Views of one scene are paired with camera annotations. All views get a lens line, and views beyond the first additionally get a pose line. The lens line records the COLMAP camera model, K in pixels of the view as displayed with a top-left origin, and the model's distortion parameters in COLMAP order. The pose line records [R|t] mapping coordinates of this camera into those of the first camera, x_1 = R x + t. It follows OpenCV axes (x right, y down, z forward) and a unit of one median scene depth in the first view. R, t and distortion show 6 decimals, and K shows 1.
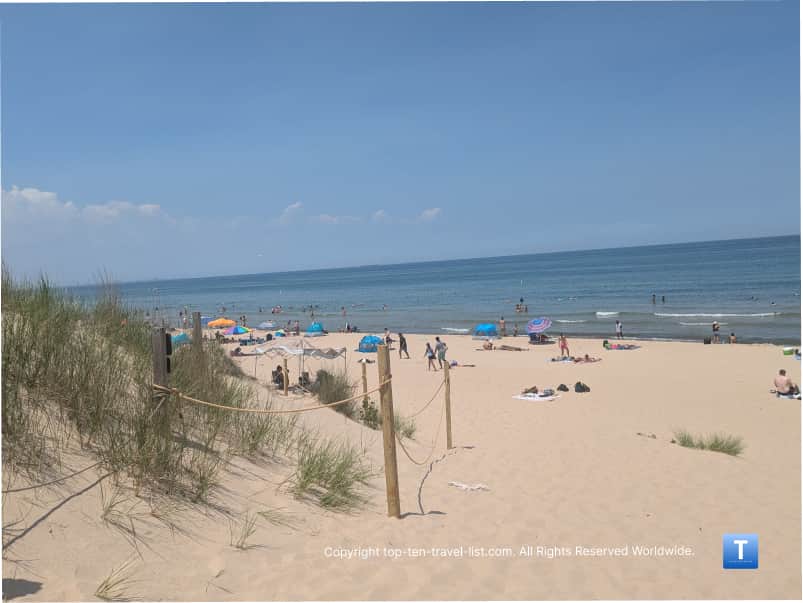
lens RADIAL K [[664.0, 0, 401.5], [0, 664.0, 301.5], [0, 0, 1]] dist [0.133699, -0.241918]
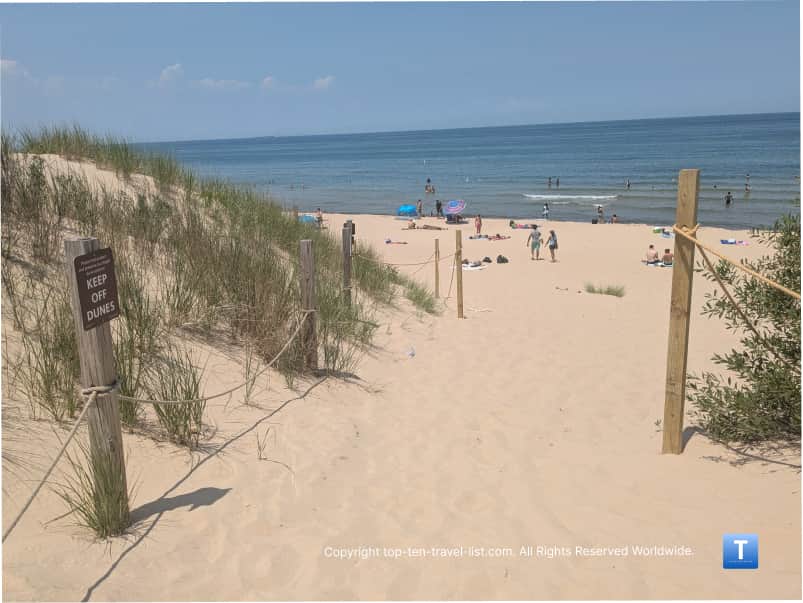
lens RADIAL K [[664.0, 0, 401.5], [0, 664.0, 301.5], [0, 0, 1]] dist [0.133699, -0.241918]
pose [[0.987296, -0.012519, 0.158400, -0.078480], [-0.016503, 0.983420, 0.180589, -0.011537], [-0.158035, -0.180909, 0.970720, -0.134096]]
